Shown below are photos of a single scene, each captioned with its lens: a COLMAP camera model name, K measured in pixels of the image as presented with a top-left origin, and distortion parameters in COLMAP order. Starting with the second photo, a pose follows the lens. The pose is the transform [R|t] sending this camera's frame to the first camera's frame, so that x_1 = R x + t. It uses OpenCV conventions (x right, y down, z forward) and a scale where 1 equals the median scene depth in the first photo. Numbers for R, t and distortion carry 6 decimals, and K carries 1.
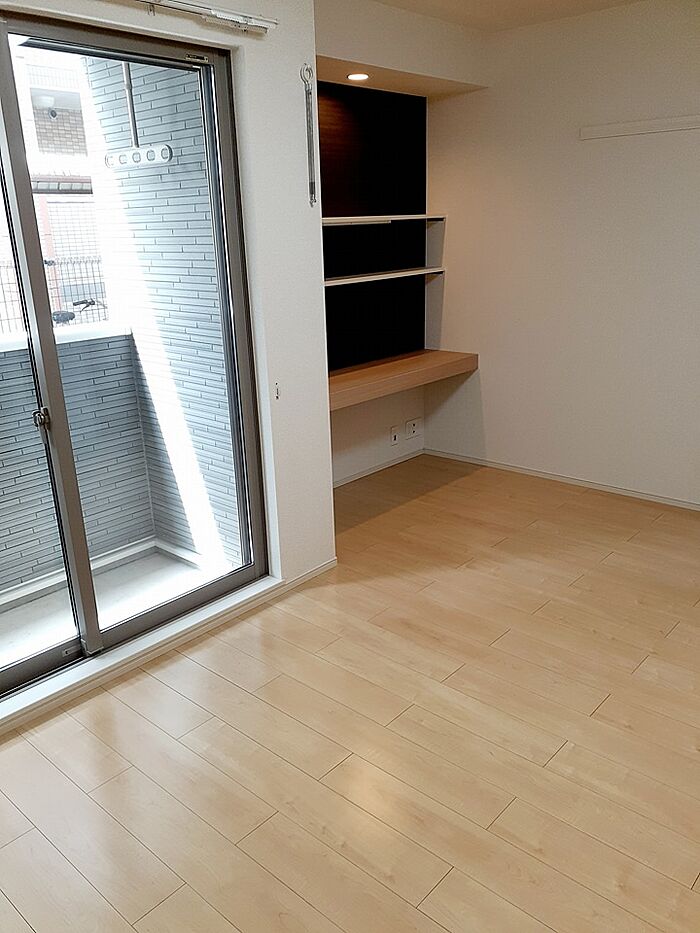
lens RADIAL K [[756.2, 0, 351.2], [0, 756.2, 464.7], [0, 0, 1]] dist [0.034337, 0.000332]
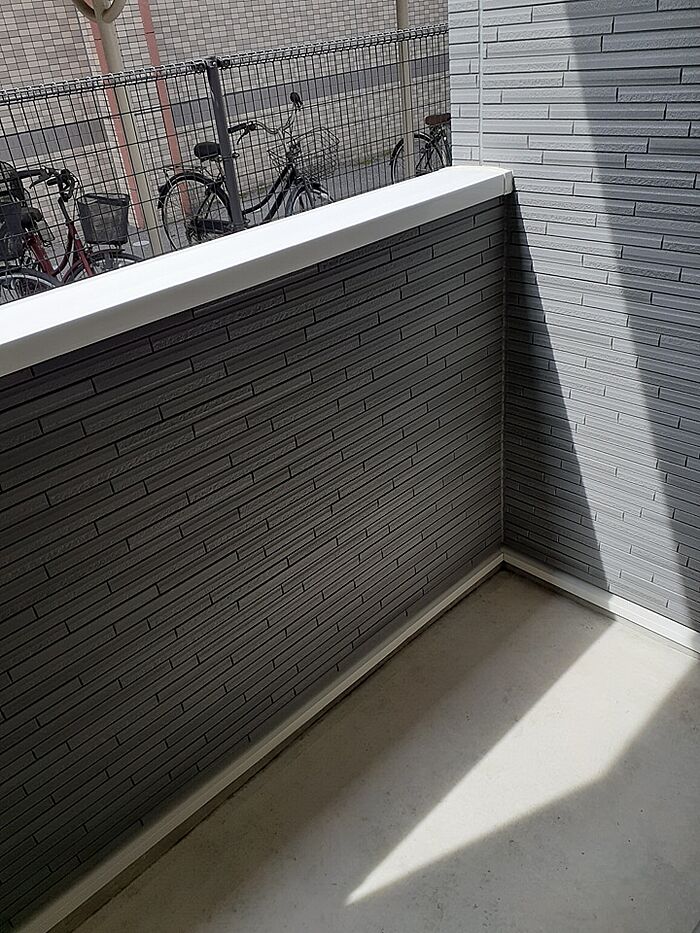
lens RADIAL K [[756.2, 0, 349.8], [0, 756.2, 469.4], [0, 0, 1]] dist [0.034337, 0.000332]
pose [[0.997418, -0.030614, -0.064958, -0.356966], [0.044703, 0.972628, 0.228025, -0.110624], [0.056199, -0.230341, 0.971486, 0.456138]]
